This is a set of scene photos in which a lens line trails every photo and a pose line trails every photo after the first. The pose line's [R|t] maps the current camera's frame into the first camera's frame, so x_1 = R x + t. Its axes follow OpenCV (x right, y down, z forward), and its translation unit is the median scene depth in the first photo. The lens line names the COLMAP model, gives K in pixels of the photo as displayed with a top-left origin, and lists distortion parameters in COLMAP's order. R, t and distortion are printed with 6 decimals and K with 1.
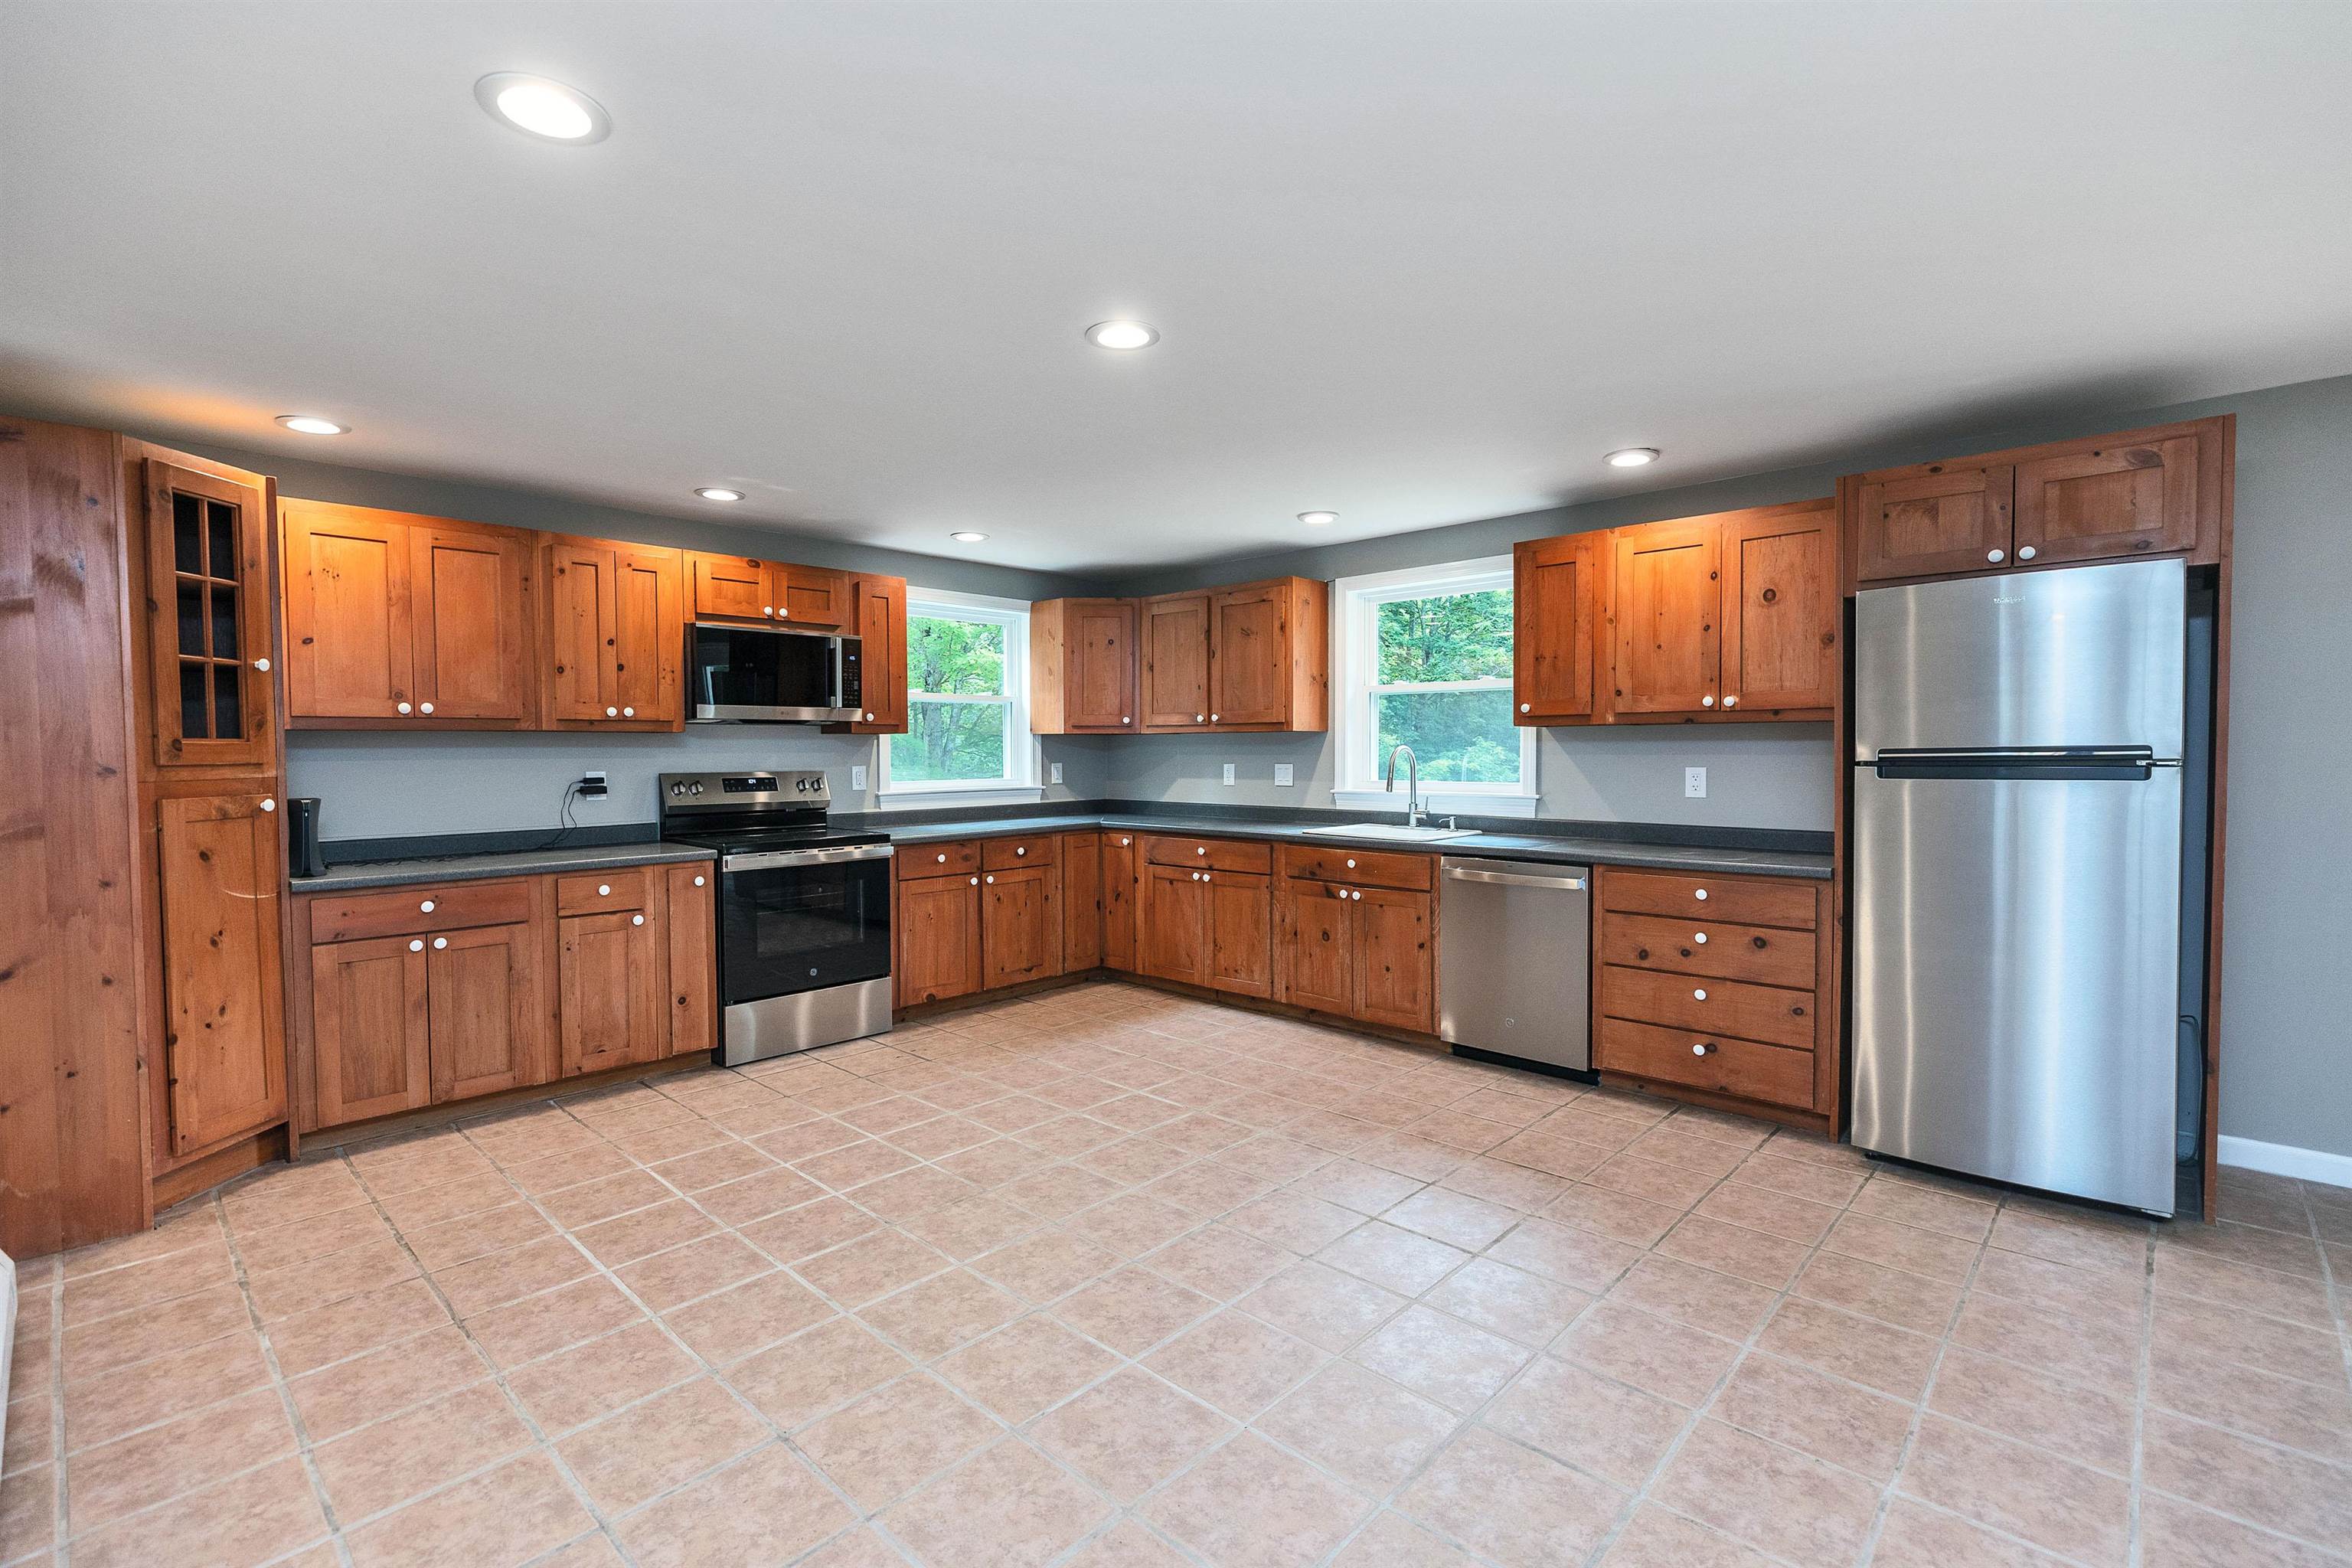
lens RADIAL K [[1055.2, 0, 1176.0], [0, 1055.2, 784.0], [0, 0, 1]] dist [0.008617, 0.000065]
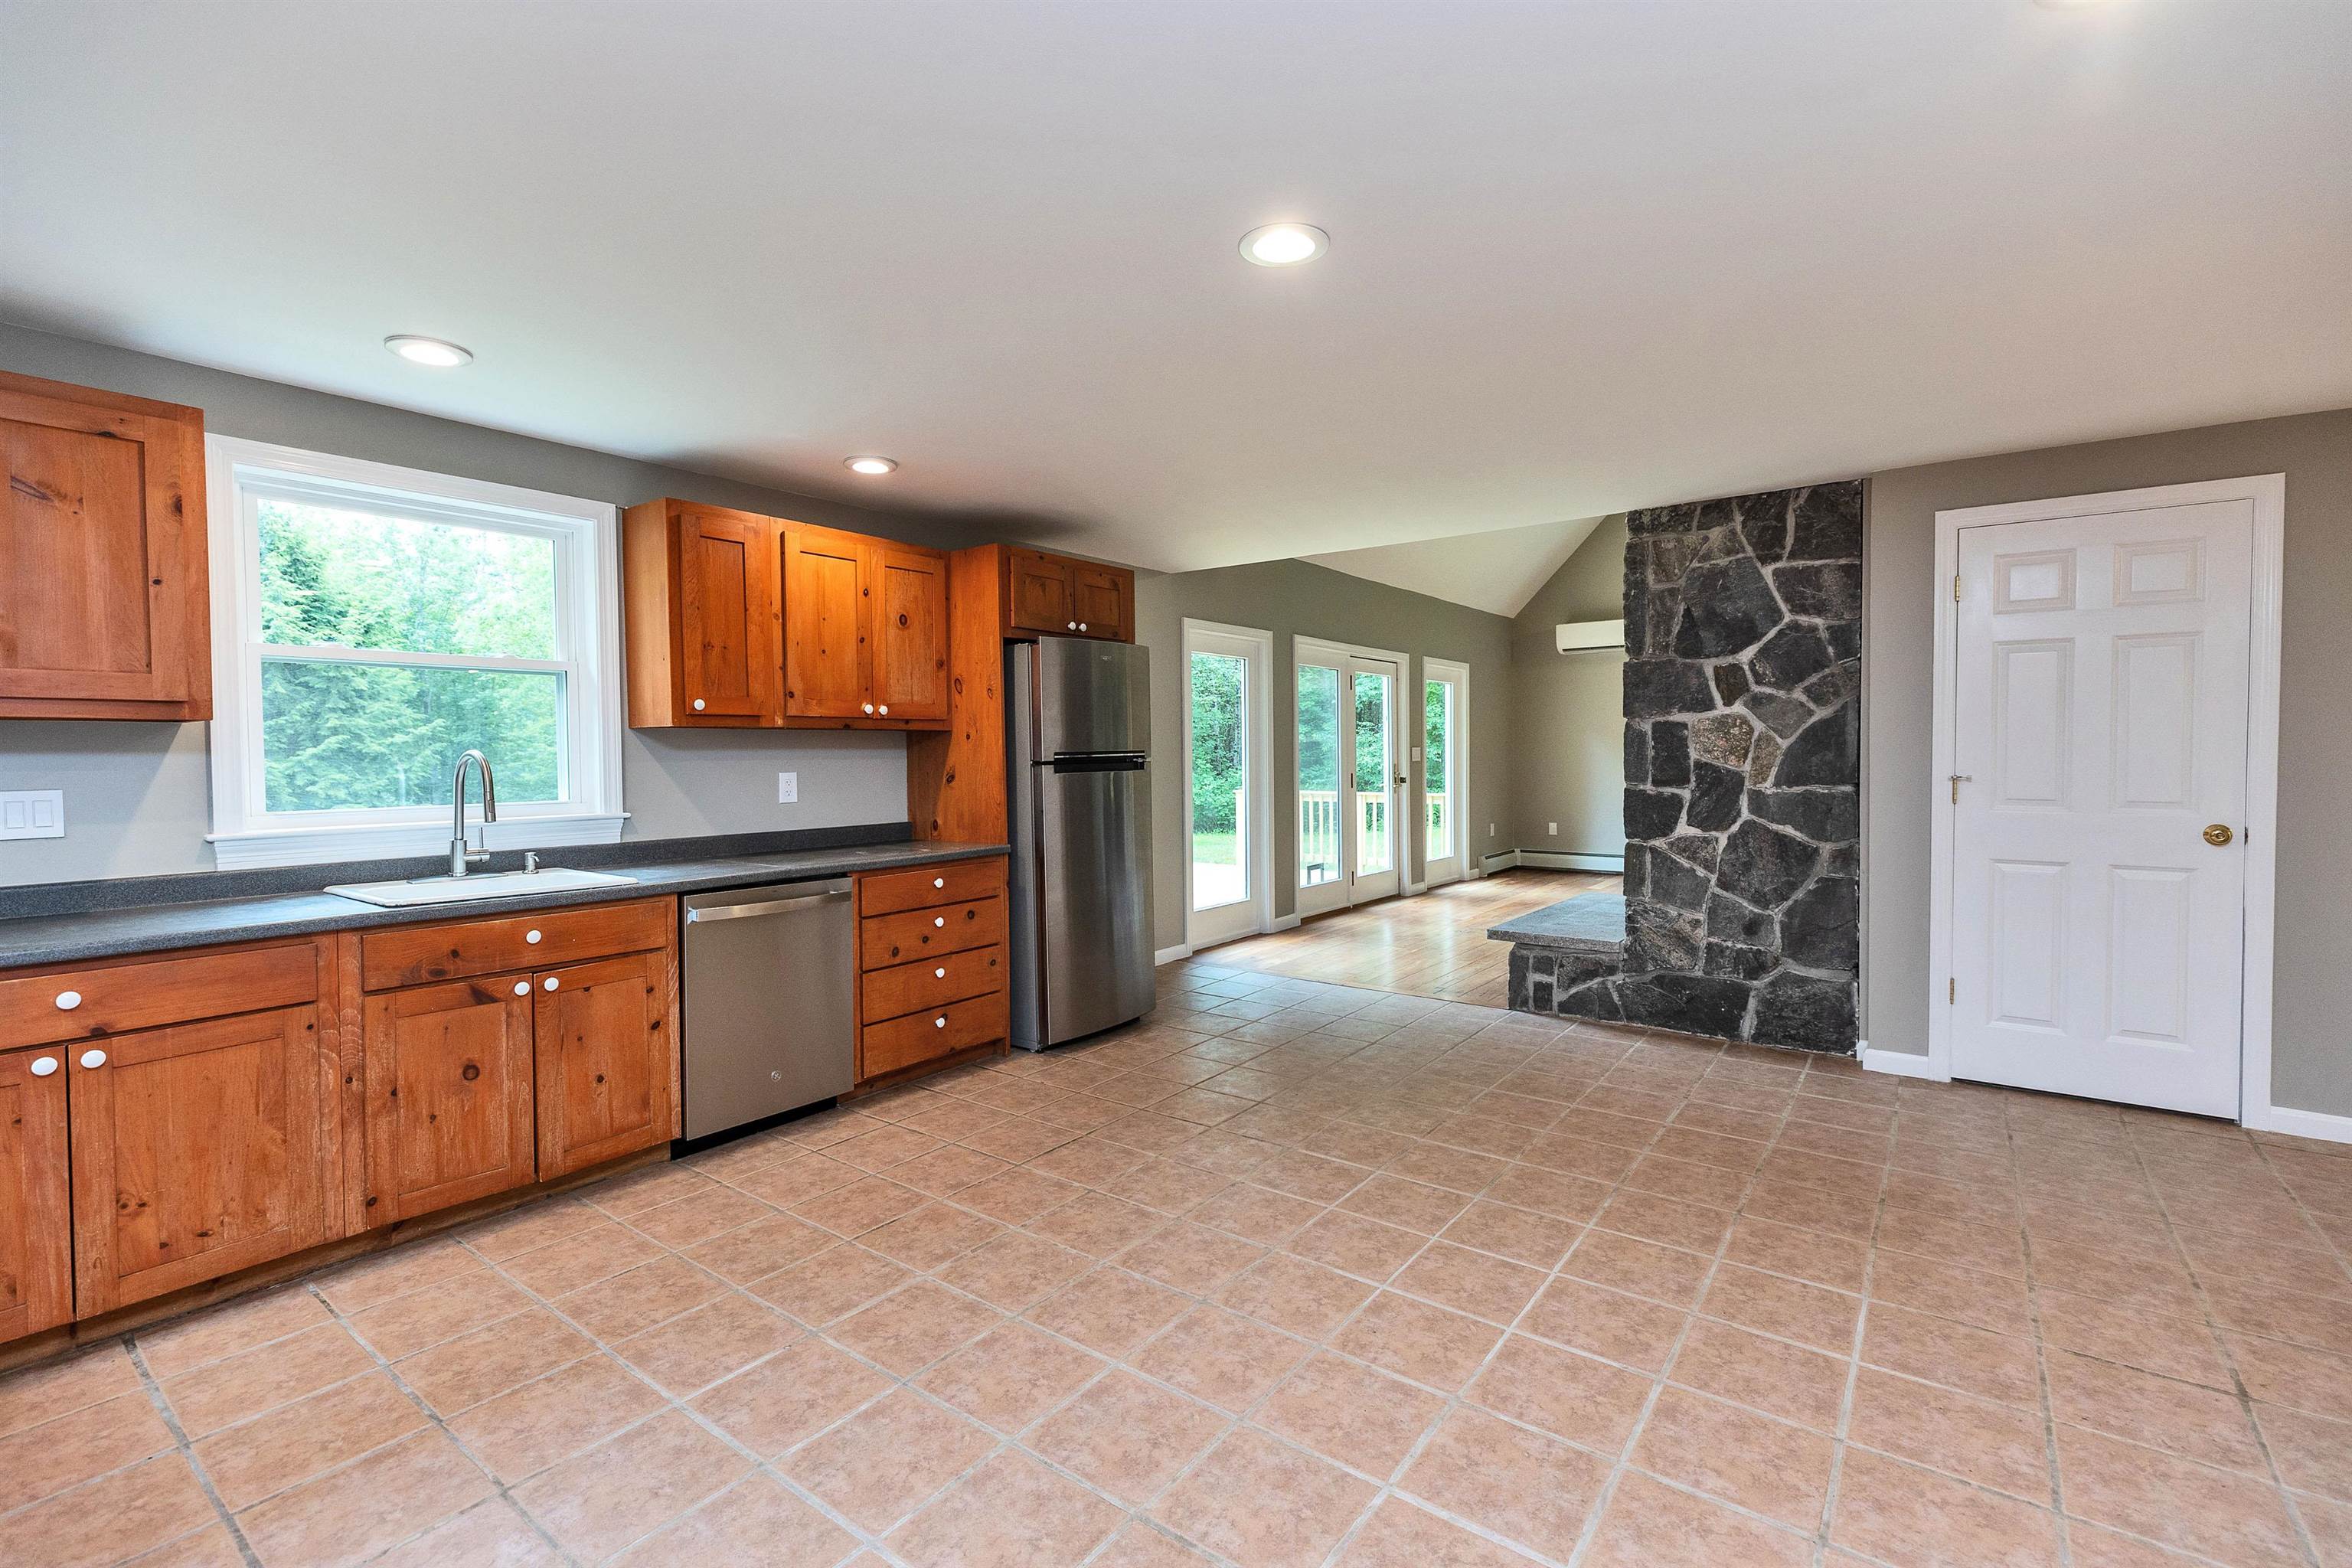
lens RADIAL K [[1047.4, 0, 1175.6], [0, 1047.4, 776.2], [0, 0, 1]] dist [0.003222, -0.000267]
pose [[-0.110783, -0.018751, 0.993668, -0.585105], [0.041890, 0.998845, 0.023519, -0.022094], [-0.992961, 0.044230, -0.109870, 0.809652]]
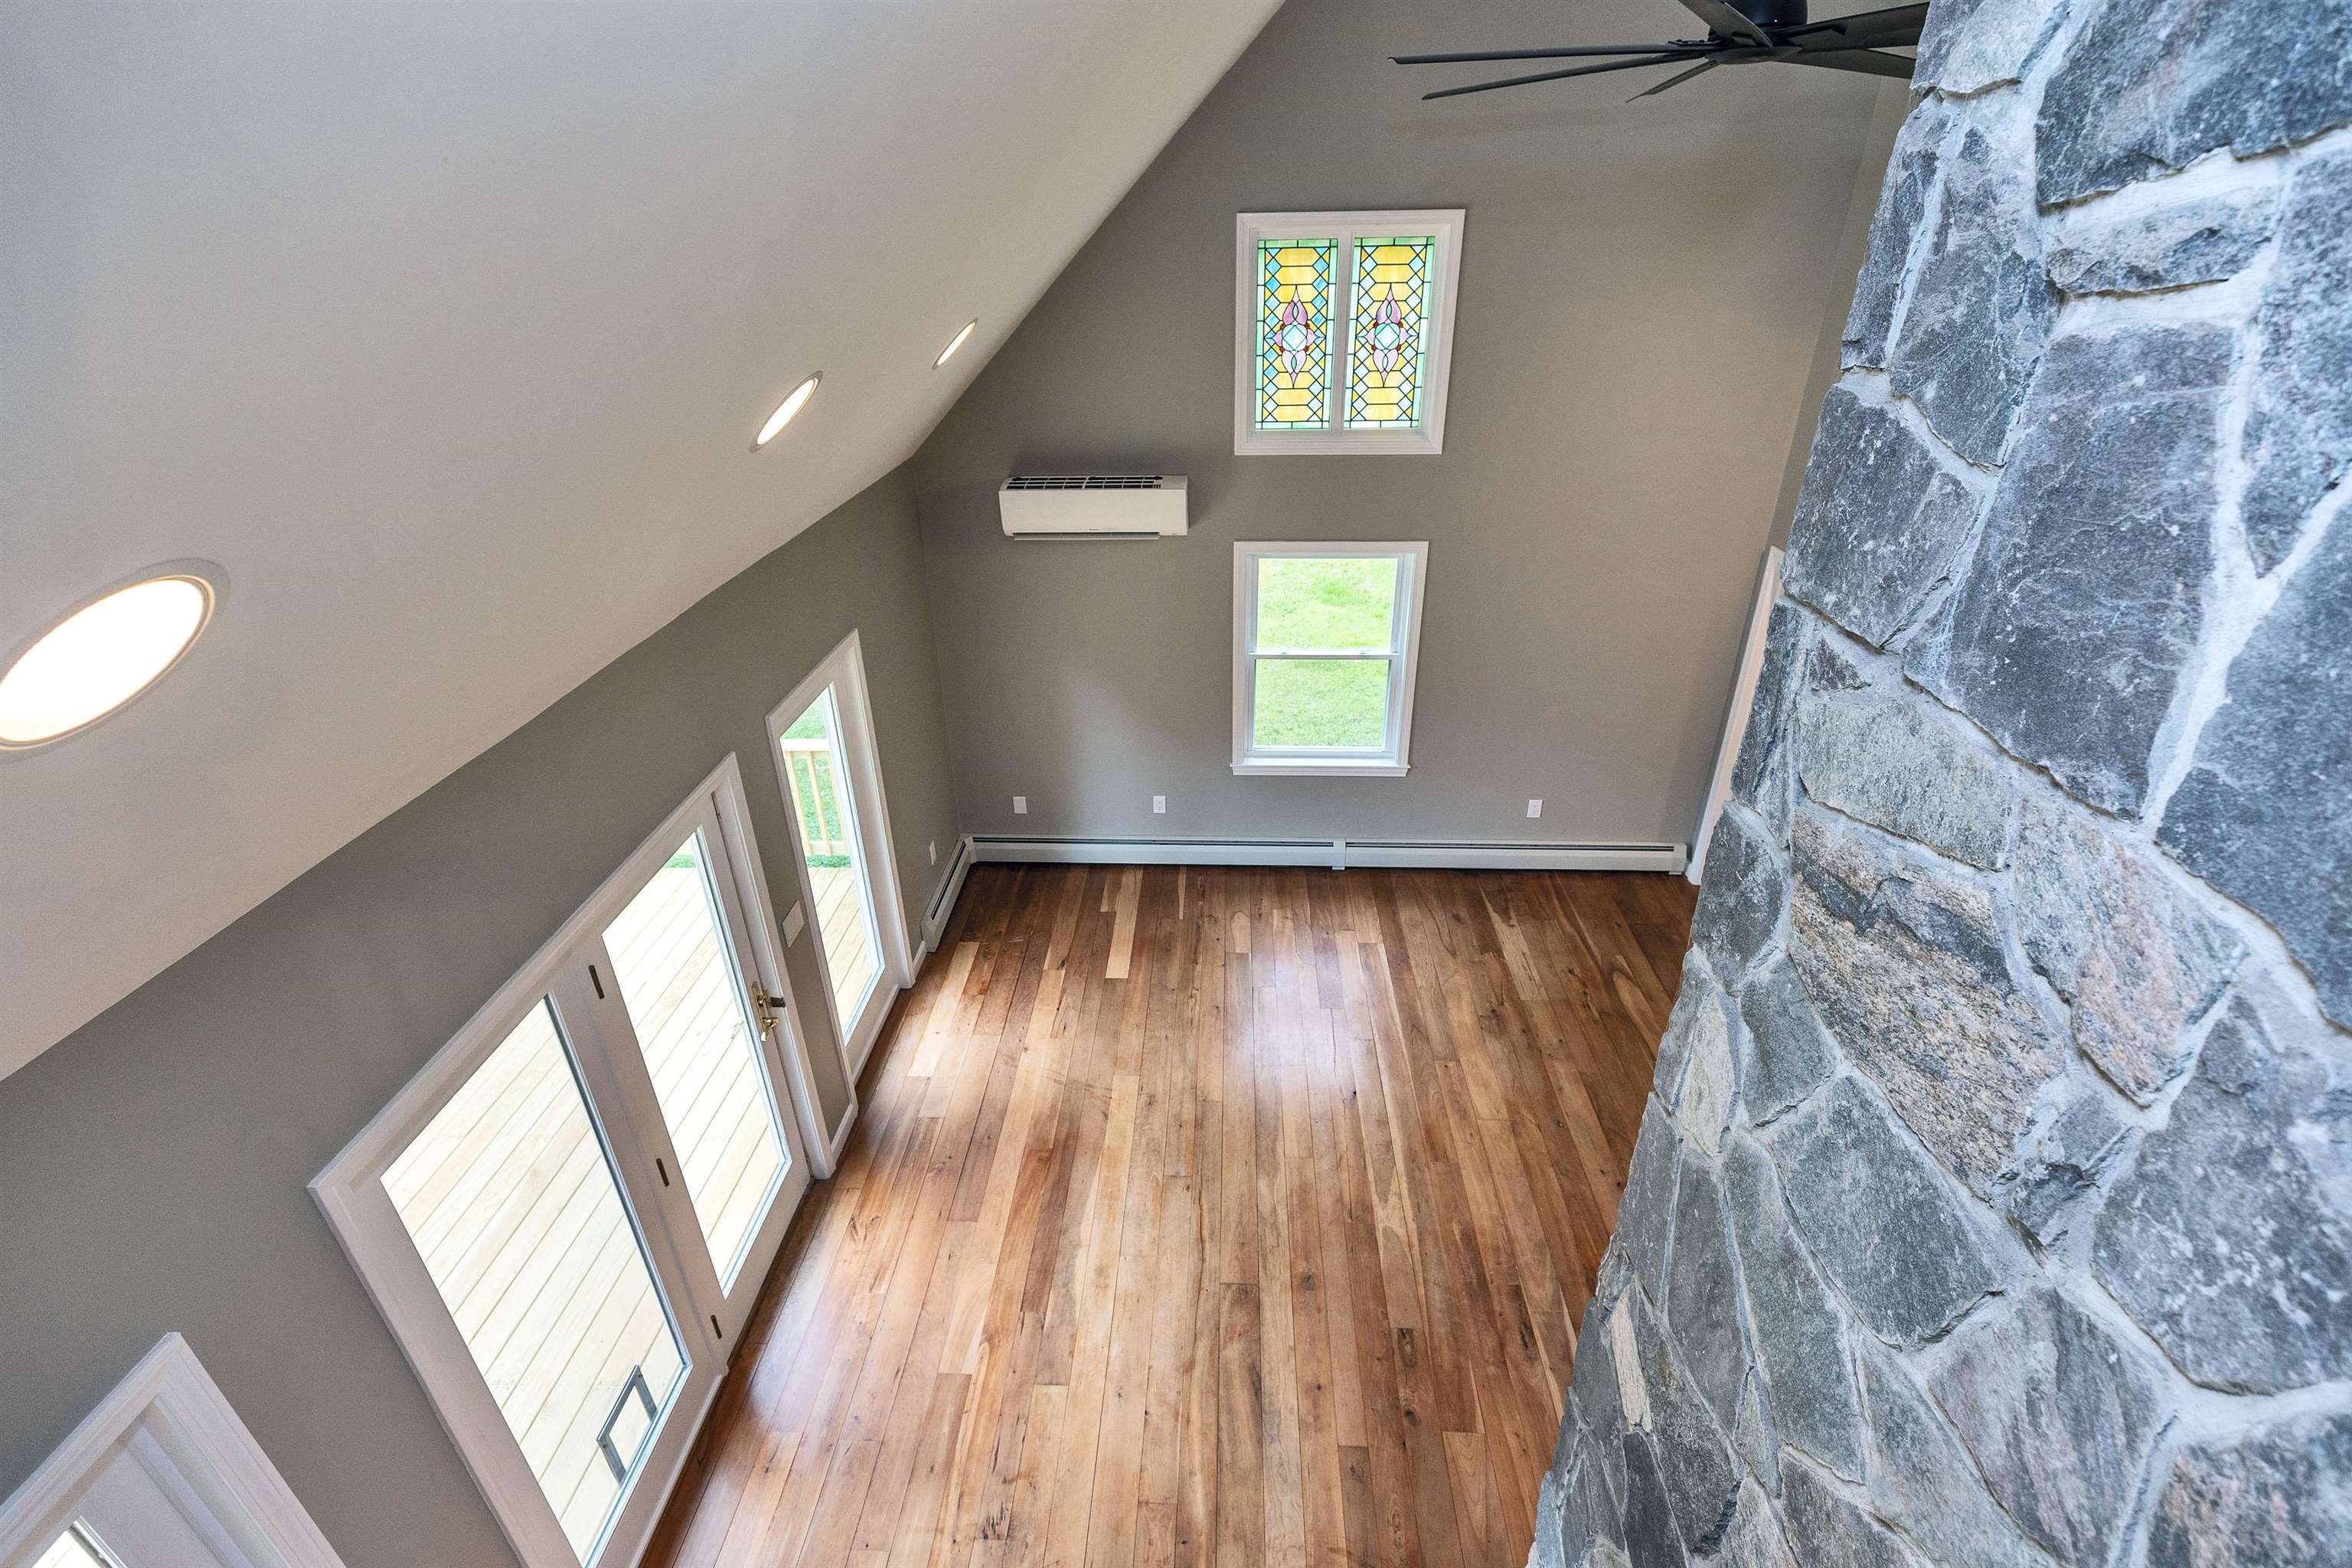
lens RADIAL K [[1047.4, 0, 1175.6], [0, 1047.4, 776.2], [0, 0, 1]] dist [0.003222, -0.000267]
pose [[-0.648278, -0.339160, 0.681694, 0.712677], [0.043246, 0.877465, 0.477687, -0.629525], [-0.760175, 0.339154, -0.554174, 0.274701]]
